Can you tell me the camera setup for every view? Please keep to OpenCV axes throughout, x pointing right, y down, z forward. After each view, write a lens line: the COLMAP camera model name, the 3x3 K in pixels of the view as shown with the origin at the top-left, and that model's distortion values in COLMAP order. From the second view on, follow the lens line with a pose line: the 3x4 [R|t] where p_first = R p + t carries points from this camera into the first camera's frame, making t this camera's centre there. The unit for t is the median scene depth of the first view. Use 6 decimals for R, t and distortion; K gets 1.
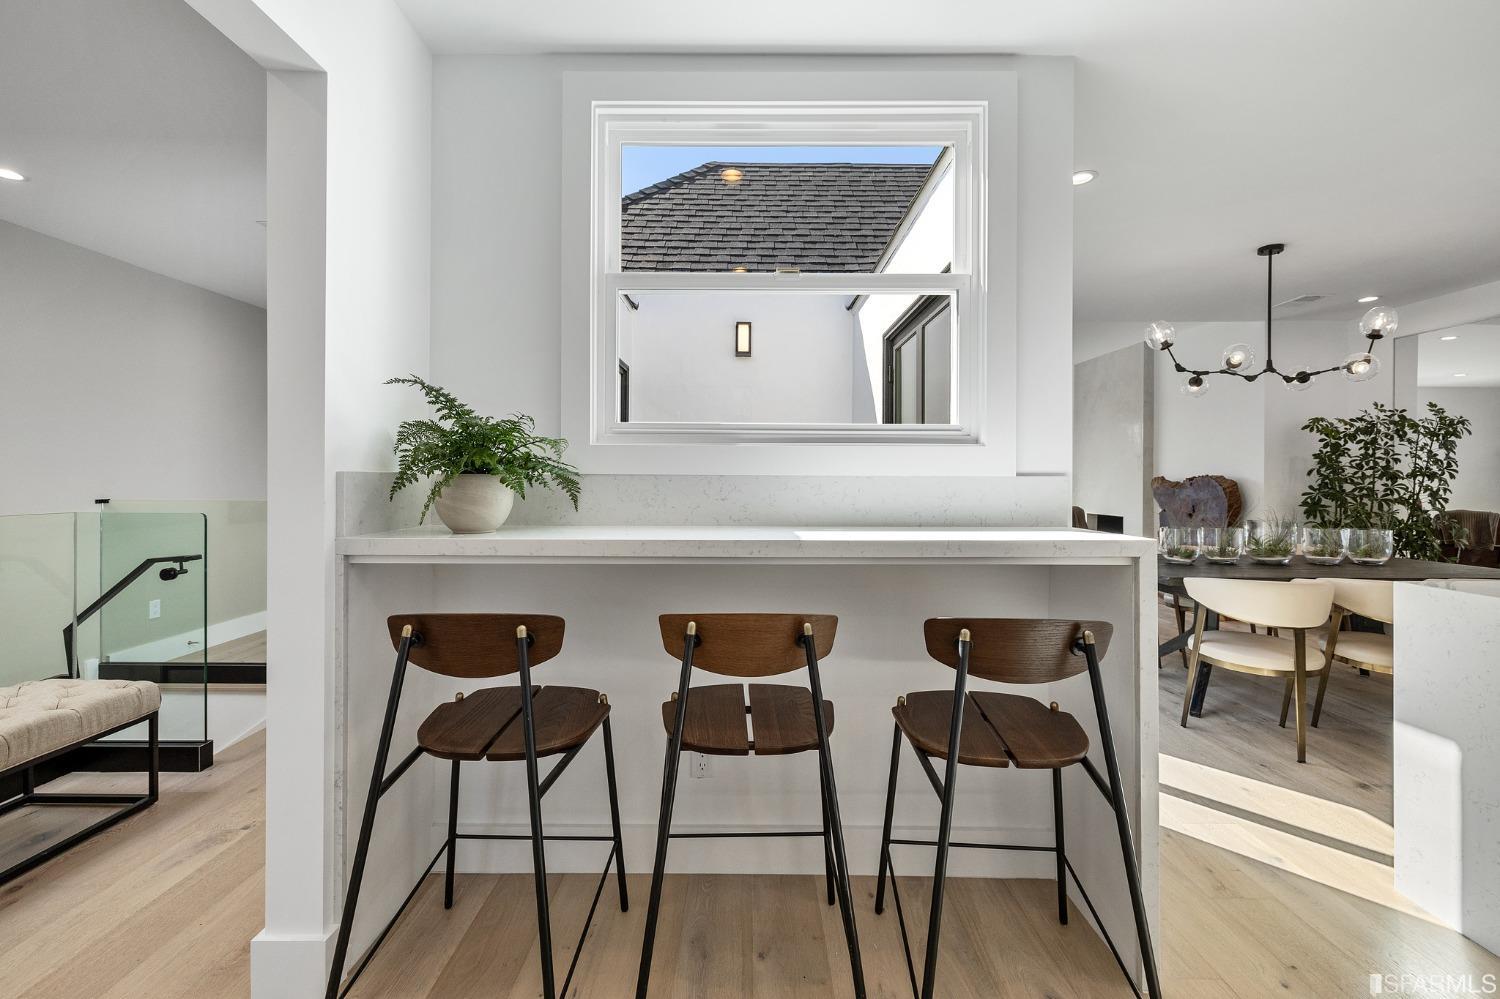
lens RADIAL K [[637.8, 0, 747.2], [0, 637.8, 489.6], [0, 0, 1]] dist [-0.002631, -0.000052]
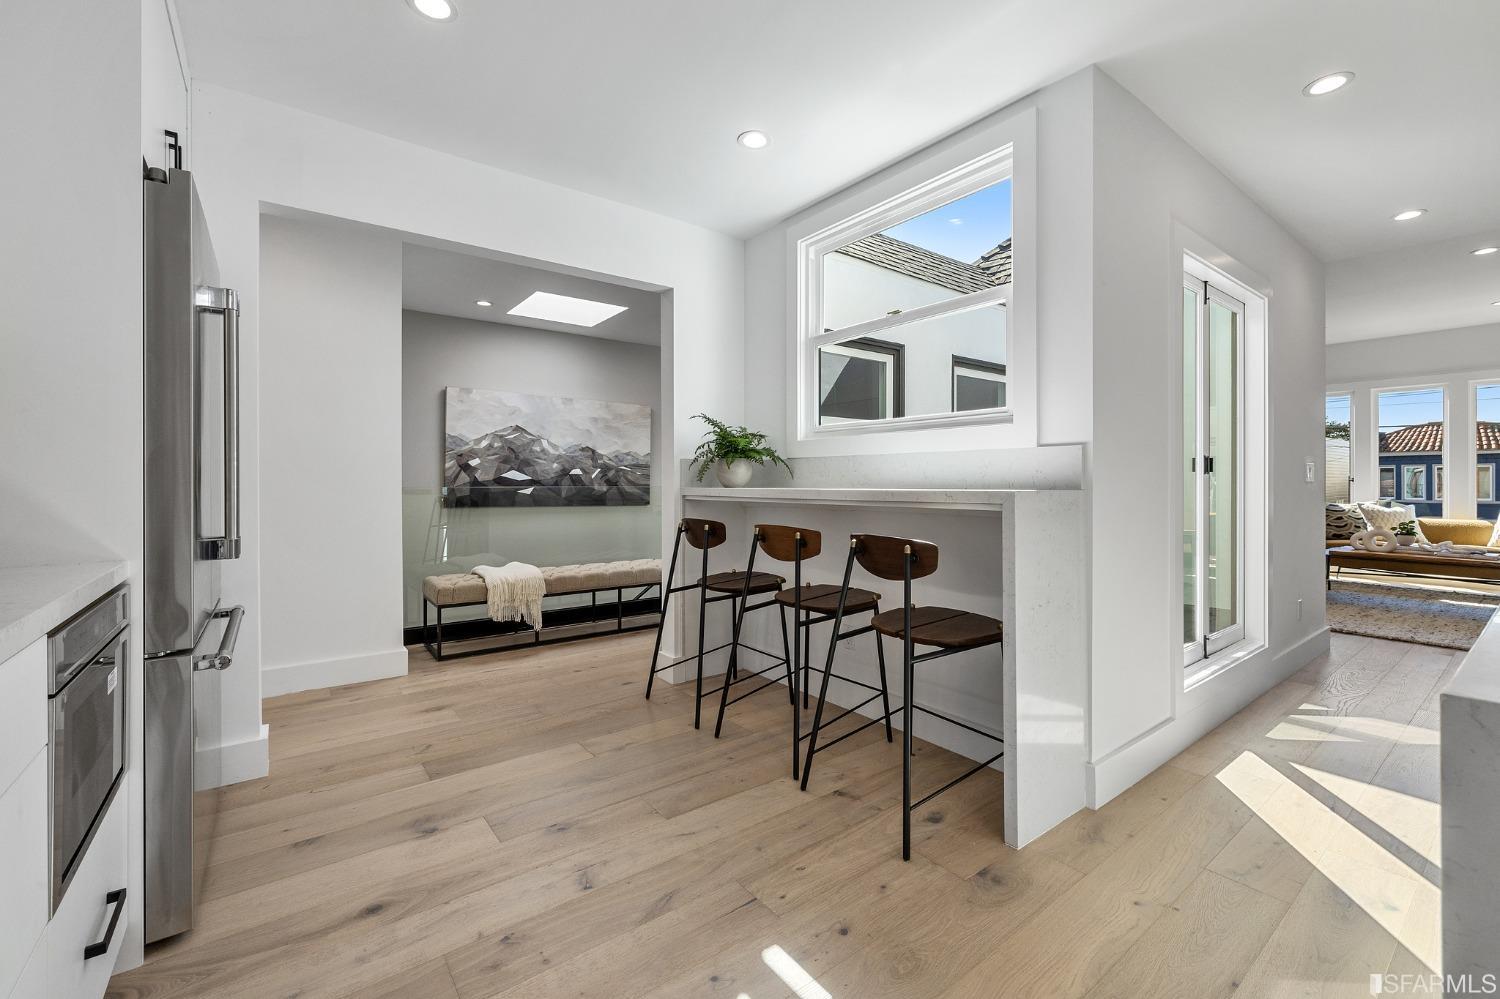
lens RADIAL K [[627.3, 0, 750.0], [0, 627.3, 499.5], [0, 0, 1]] dist [-0.000238, -0.000043]
pose [[0.607136, 0.017159, -0.794413, 0.886815], [-0.011638, 0.999852, 0.012701, 0.059409], [0.794513, 0.001534, 0.607246, -0.114112]]
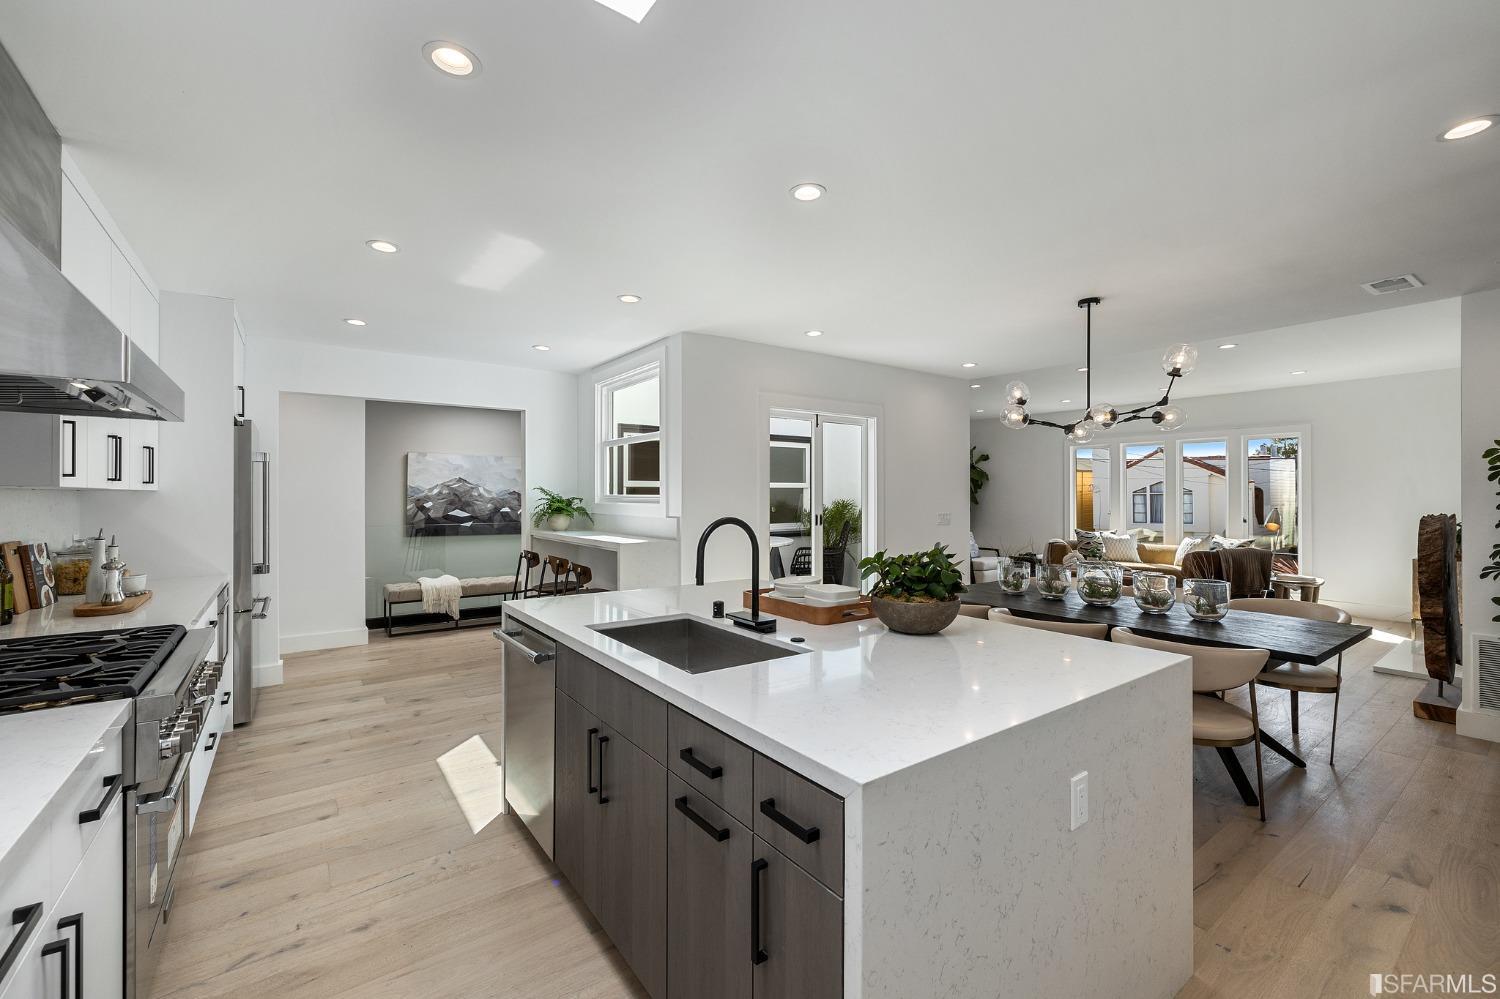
lens RADIAL K [[633.9, 0, 744.1], [0, 633.9, 511.0], [0, 0, 1]] dist [0.000949, 0.000139]
pose [[0.579484, 0.015158, -0.814842, 2.128664], [-0.012185, 0.999876, 0.009934, -0.060418], [0.814892, 0.004172, 0.579597, -0.092297]]
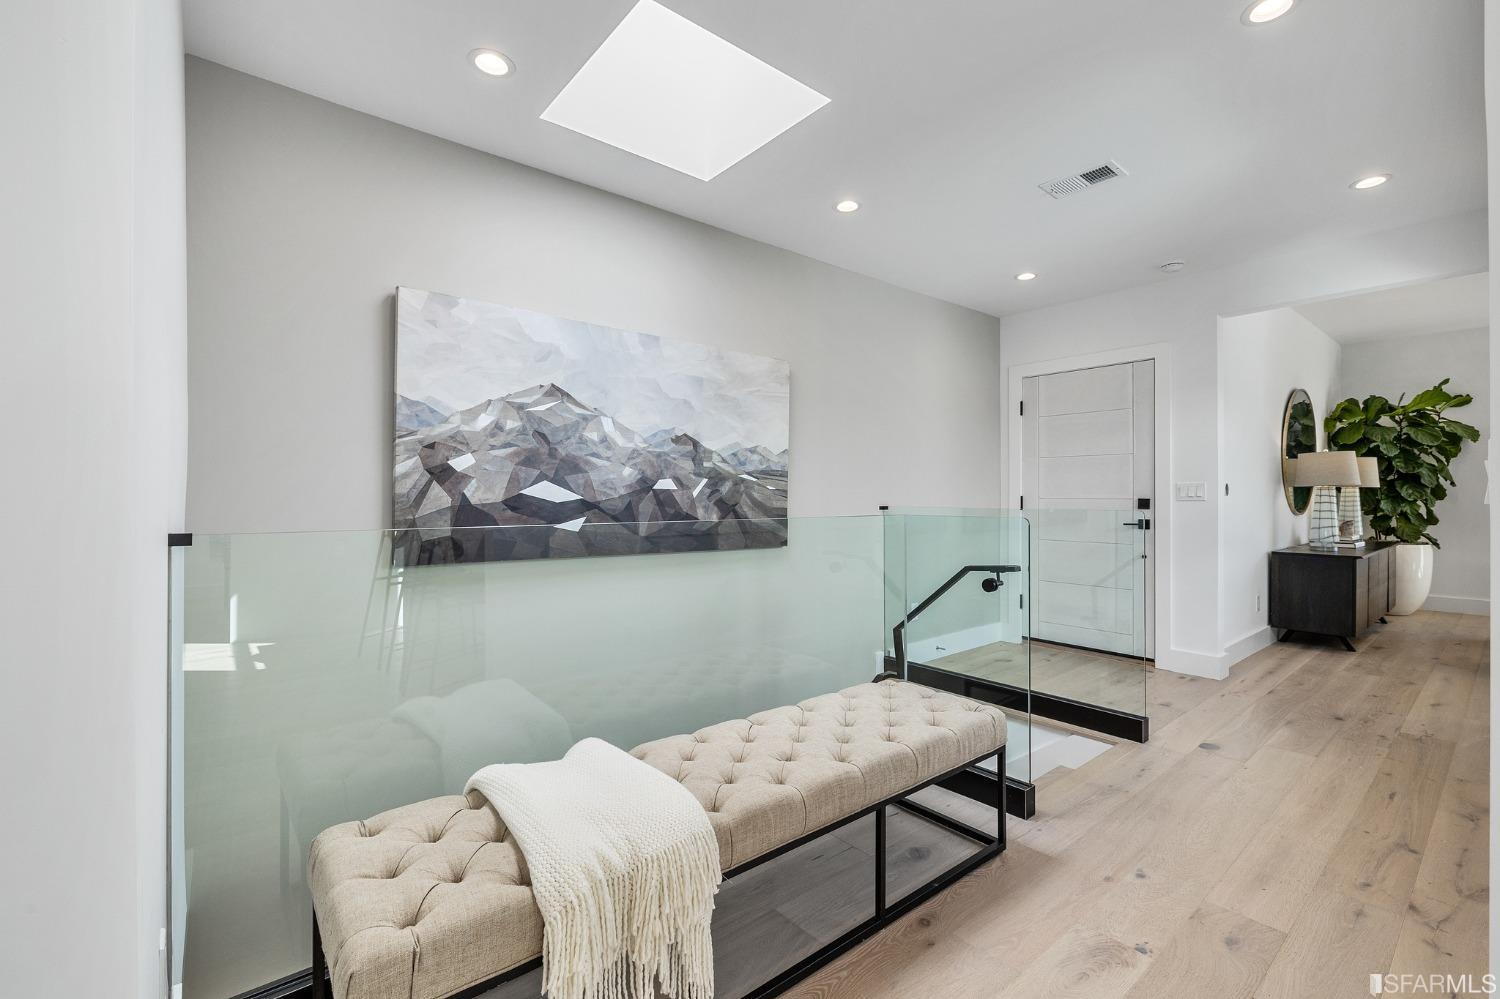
lens RADIAL K [[633.9, 0, 744.1], [0, 633.9, 511.0], [0, 0, 1]] dist [0.000949, 0.000139]
pose [[0.637397, 0.011771, -0.770446, -0.524845], [-0.009805, 0.999926, 0.007166, 0.029799], [0.770474, 0.002987, 0.637465, 0.187348]]
